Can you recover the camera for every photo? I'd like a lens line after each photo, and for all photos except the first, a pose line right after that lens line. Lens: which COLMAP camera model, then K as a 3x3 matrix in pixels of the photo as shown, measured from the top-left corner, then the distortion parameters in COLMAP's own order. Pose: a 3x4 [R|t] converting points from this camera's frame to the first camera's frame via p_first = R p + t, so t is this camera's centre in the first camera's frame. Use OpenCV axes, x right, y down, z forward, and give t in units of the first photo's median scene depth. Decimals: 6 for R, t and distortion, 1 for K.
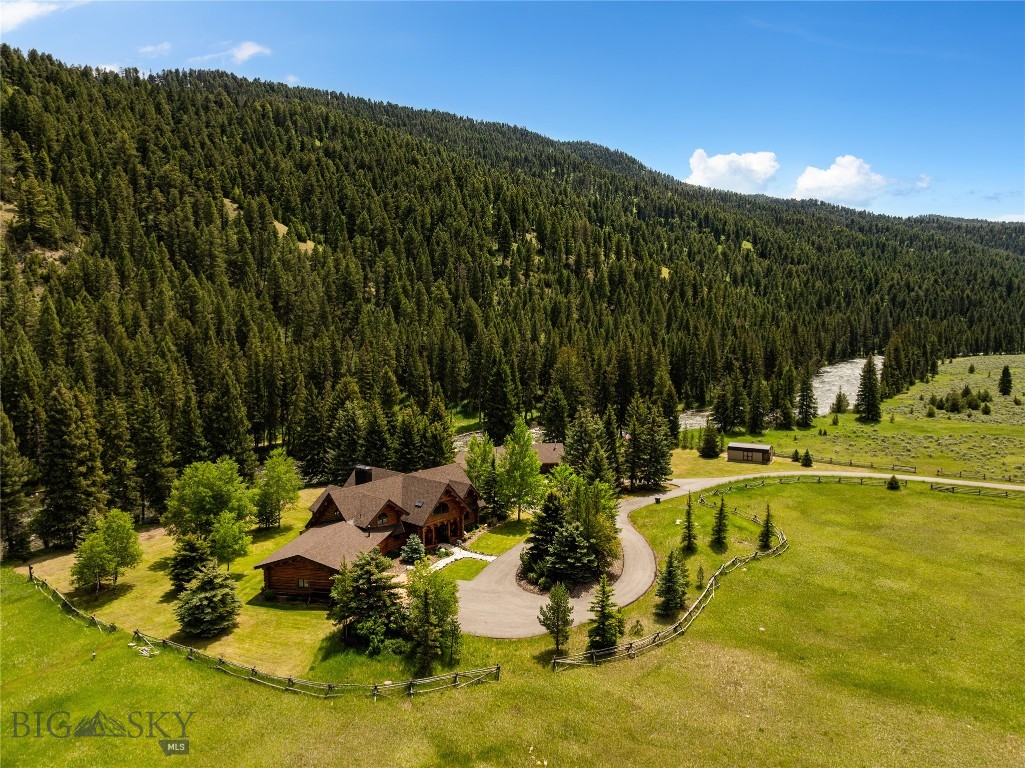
lens RADIAL K [[713.8, 0, 518.5], [0, 713.8, 384.2], [0, 0, 1]] dist [-0.035026, -0.002354]
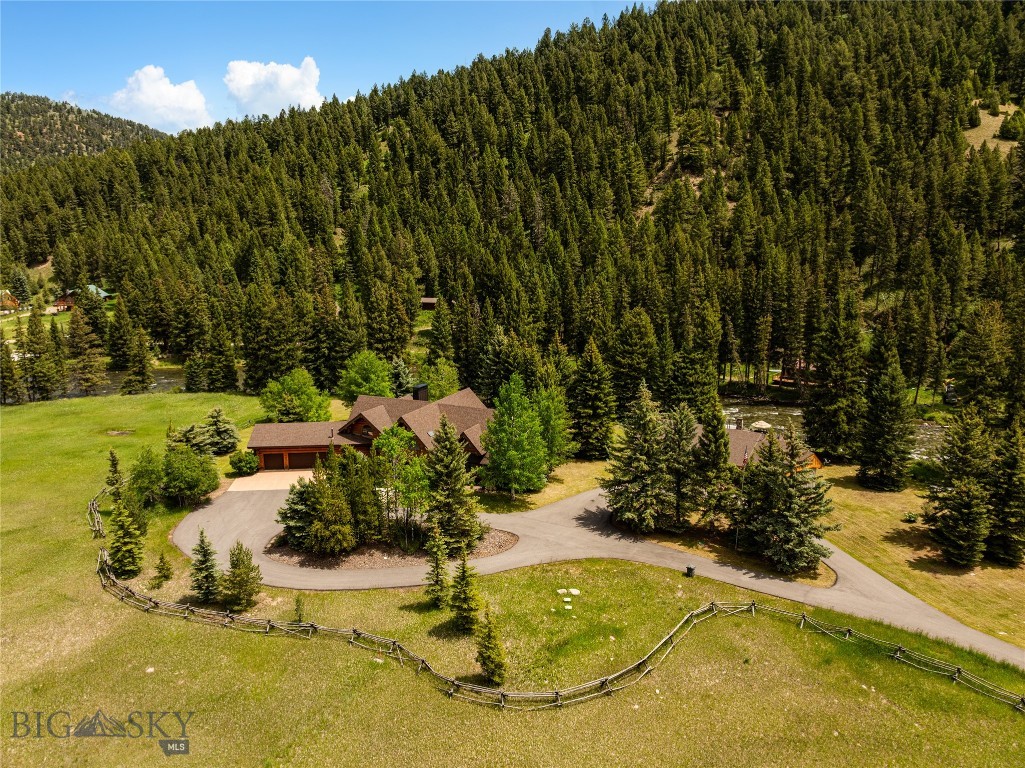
lens RADIAL K [[713.8, 0, 518.5], [0, 713.8, 384.2], [0, 0, 1]] dist [-0.035026, -0.002354]
pose [[0.274167, 0.198656, -0.940940, 0.542468], [-0.097504, 0.979132, 0.178309, -0.056652], [0.956726, 0.042859, 0.287815, 0.579579]]
